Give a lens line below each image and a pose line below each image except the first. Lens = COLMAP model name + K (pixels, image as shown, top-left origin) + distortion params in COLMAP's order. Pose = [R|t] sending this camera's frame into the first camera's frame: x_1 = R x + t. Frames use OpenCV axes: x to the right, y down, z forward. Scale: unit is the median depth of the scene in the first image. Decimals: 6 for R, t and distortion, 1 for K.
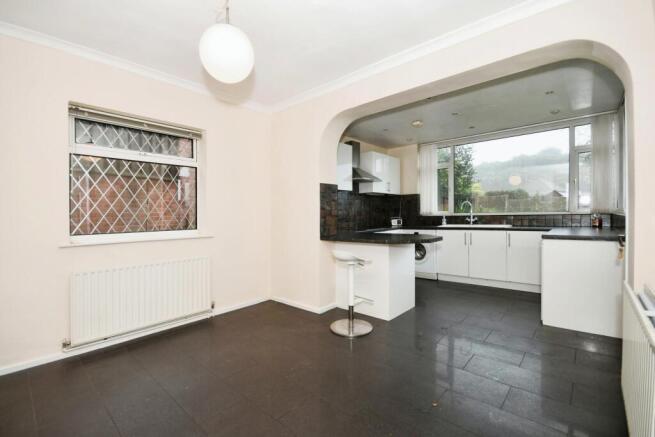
lens RADIAL K [[289.5, 0, 328.1], [0, 289.5, 220.8], [0, 0, 1]] dist [-0.003371, -0.000655]
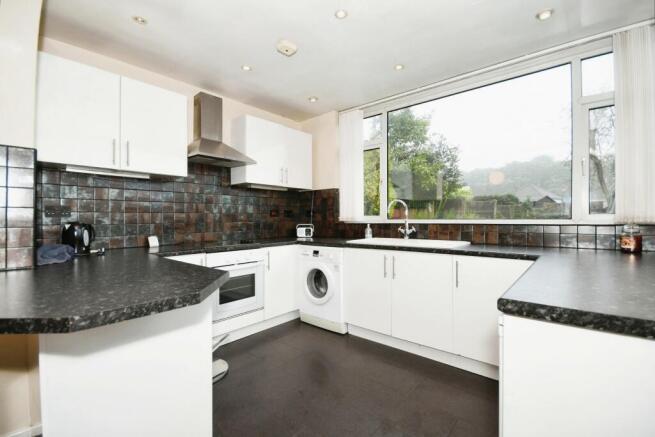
lens RADIAL K [[289.5, 0, 327.9], [0, 289.5, 217.9], [0, 0, 1]] dist [-0.003371, -0.000655]
pose [[0.999761, 0.015291, 0.015600, 0.288012], [-0.014931, 0.999625, -0.022959, -0.012786], [-0.015945, 0.022721, 0.999615, 0.363606]]
